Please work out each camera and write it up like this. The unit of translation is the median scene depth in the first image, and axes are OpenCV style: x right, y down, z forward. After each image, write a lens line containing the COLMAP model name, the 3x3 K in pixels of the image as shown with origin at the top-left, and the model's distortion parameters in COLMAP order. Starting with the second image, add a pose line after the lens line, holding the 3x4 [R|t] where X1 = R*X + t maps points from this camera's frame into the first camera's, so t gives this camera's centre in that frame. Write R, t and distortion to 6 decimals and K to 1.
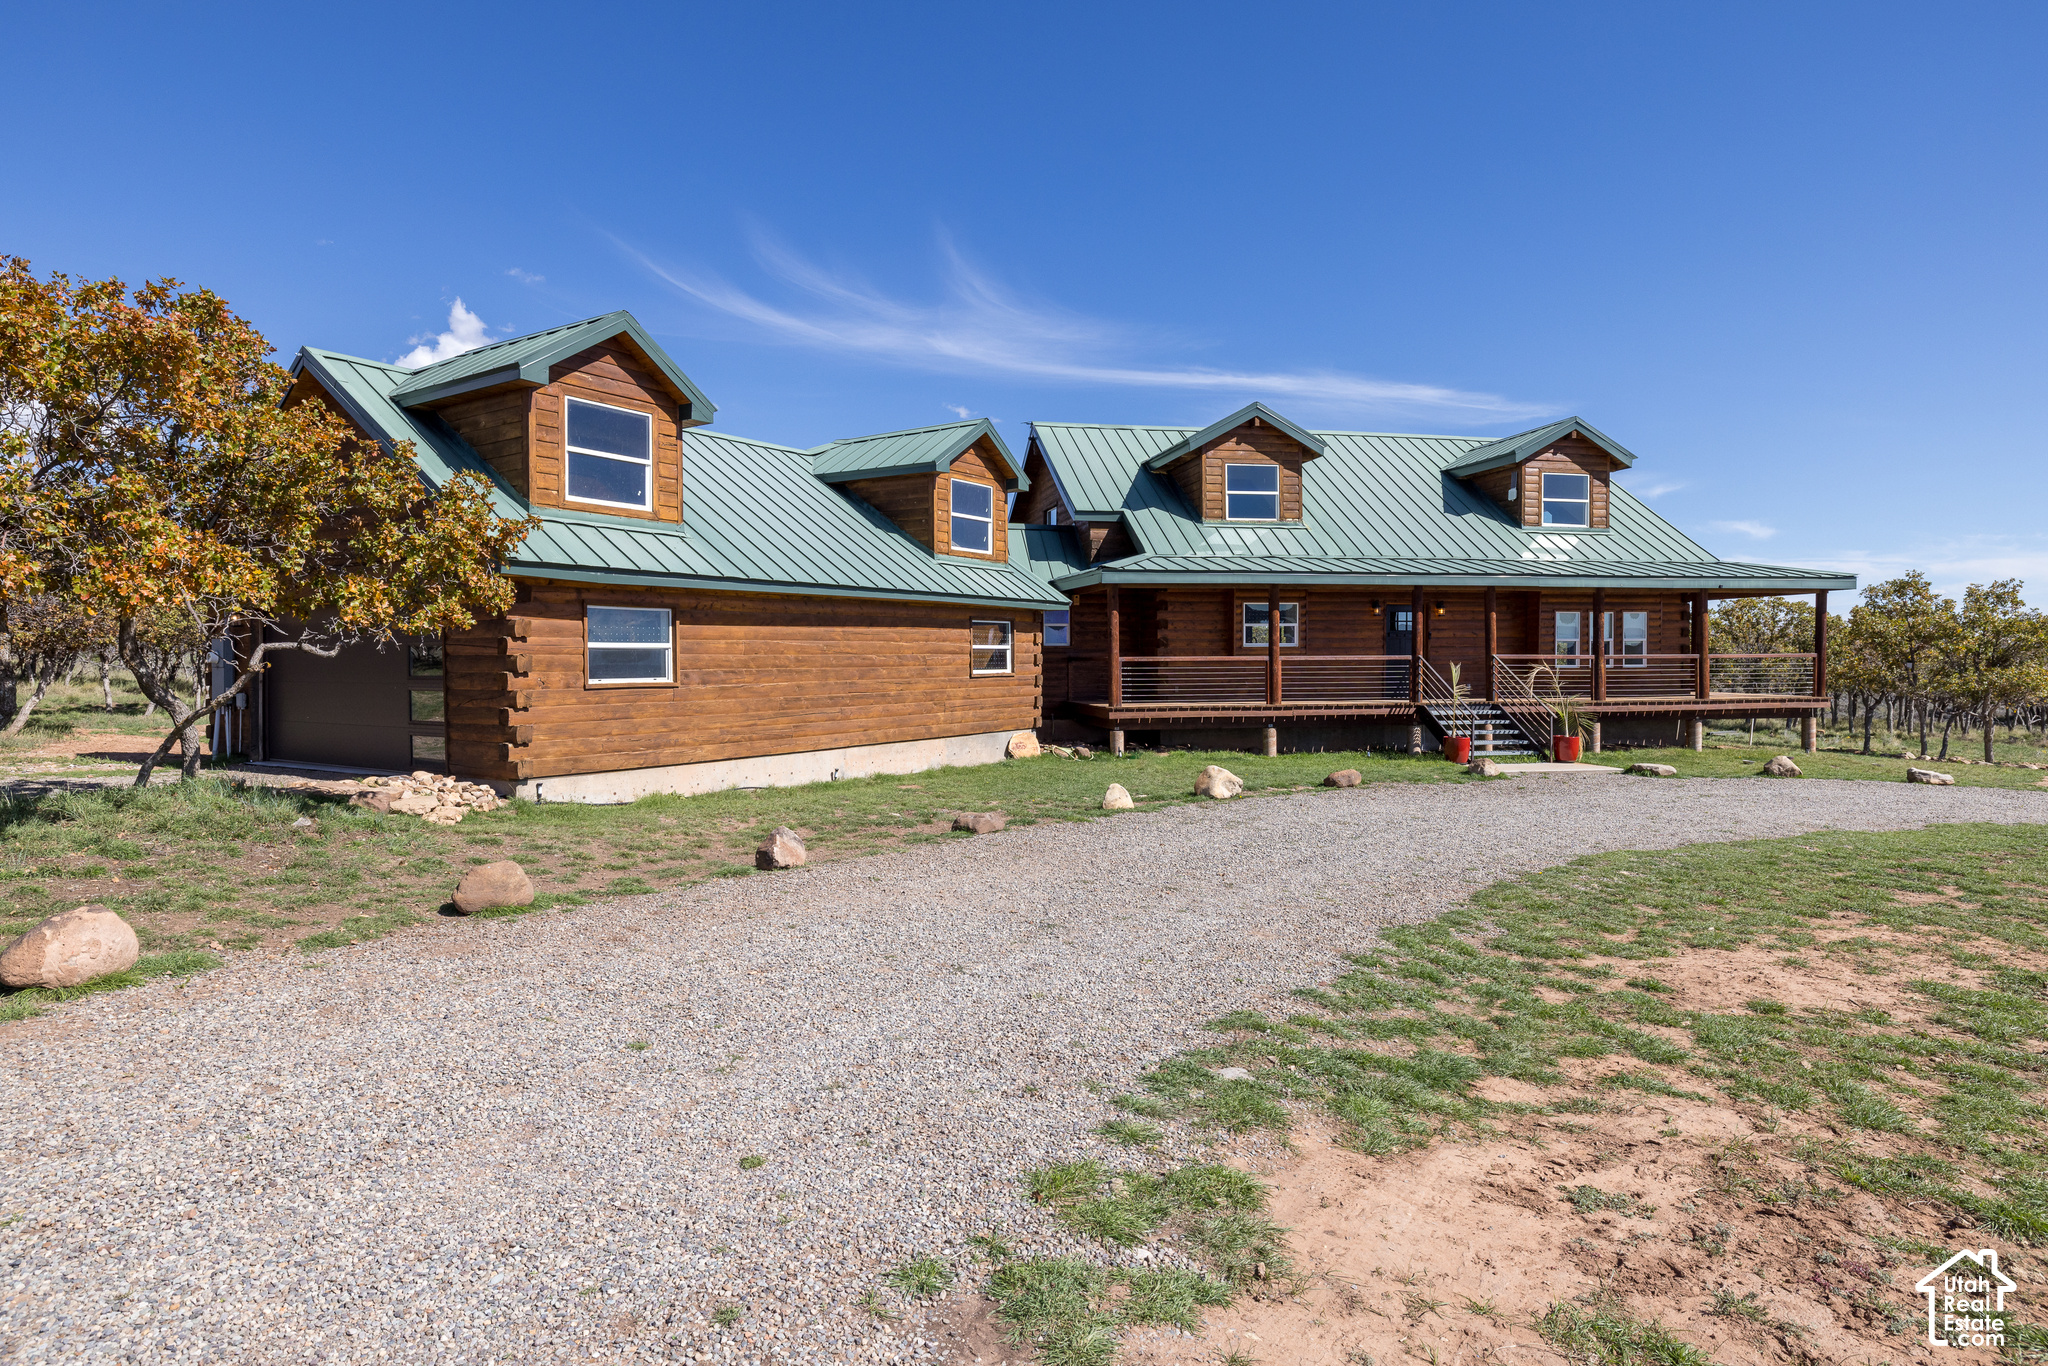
lens RADIAL K [[1121.0, 0, 1024.0], [0, 1121.0, 683.0], [0, 0, 1]] dist [-0.004083, 0.000163]
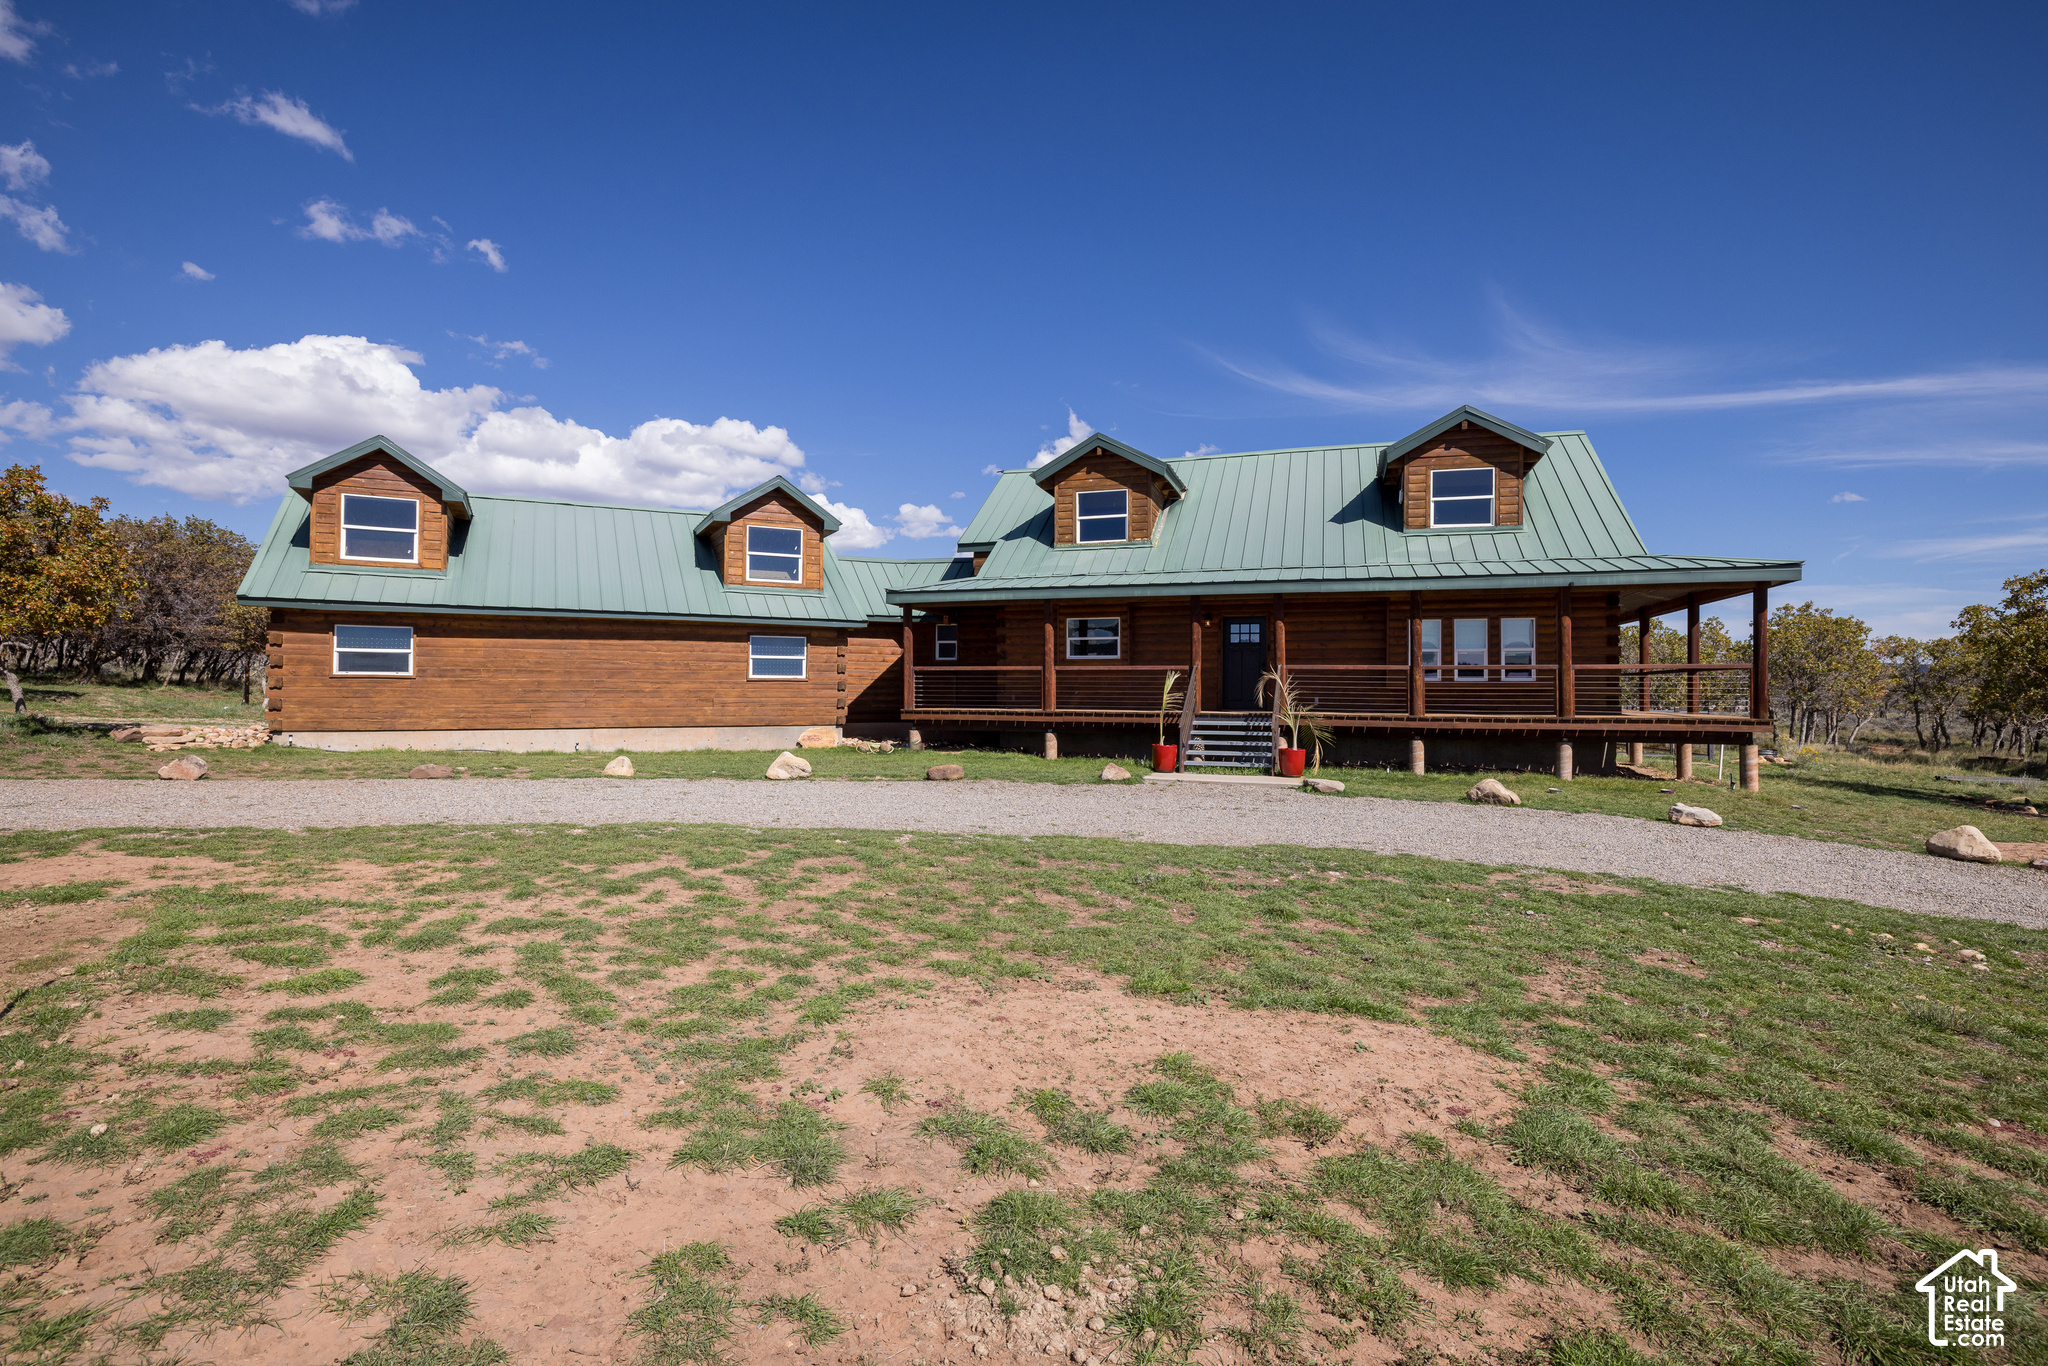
lens RADIAL K [[996.9, 0, 1024.0], [0, 996.9, 683.0], [0, 0, 1]] dist [0.003526, 0.000079]
pose [[0.872721, 0.006222, -0.488180, 0.695419], [-0.020255, 0.999519, -0.023470, 0.016007], [0.487800, 0.030370, 0.872427, 0.150838]]
